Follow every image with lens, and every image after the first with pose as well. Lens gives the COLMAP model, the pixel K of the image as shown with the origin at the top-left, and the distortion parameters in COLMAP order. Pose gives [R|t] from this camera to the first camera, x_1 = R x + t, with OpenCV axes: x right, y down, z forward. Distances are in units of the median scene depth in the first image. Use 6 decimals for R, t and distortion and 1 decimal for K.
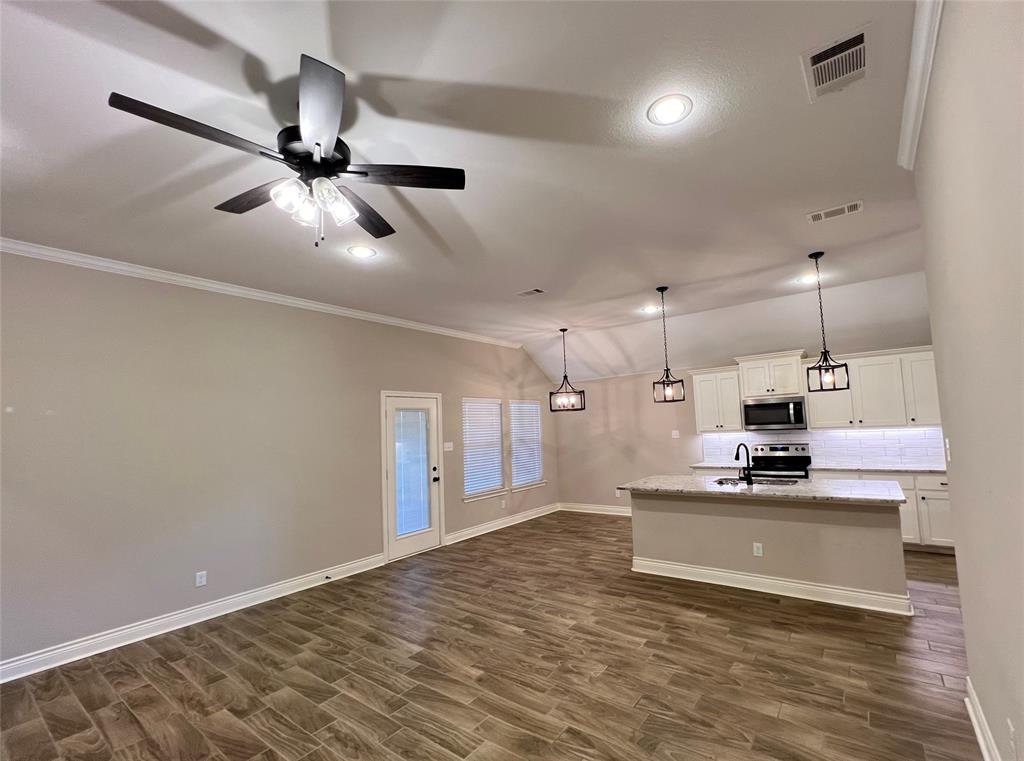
lens RADIAL K [[453.5, 0, 547.3], [0, 453.5, 393.2], [0, 0, 1]] dist [-0.010897, 0.000297]
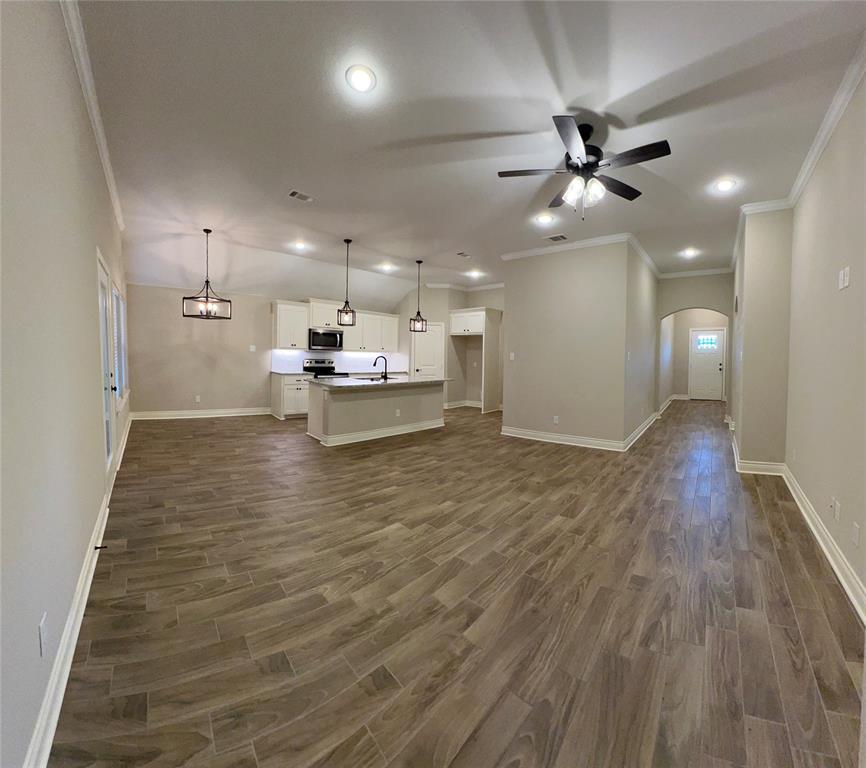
lens RADIAL K [[353.9, 0, 433.1], [0, 353.9, 365.2], [0, 0, 1]] dist [0.000224, -0.000011]
pose [[0.138799, 0.011397, 0.990255, -0.645538], [-0.104659, 0.994503, 0.003223, 0.091581], [-0.984775, -0.104087, 0.139228, 0.469490]]
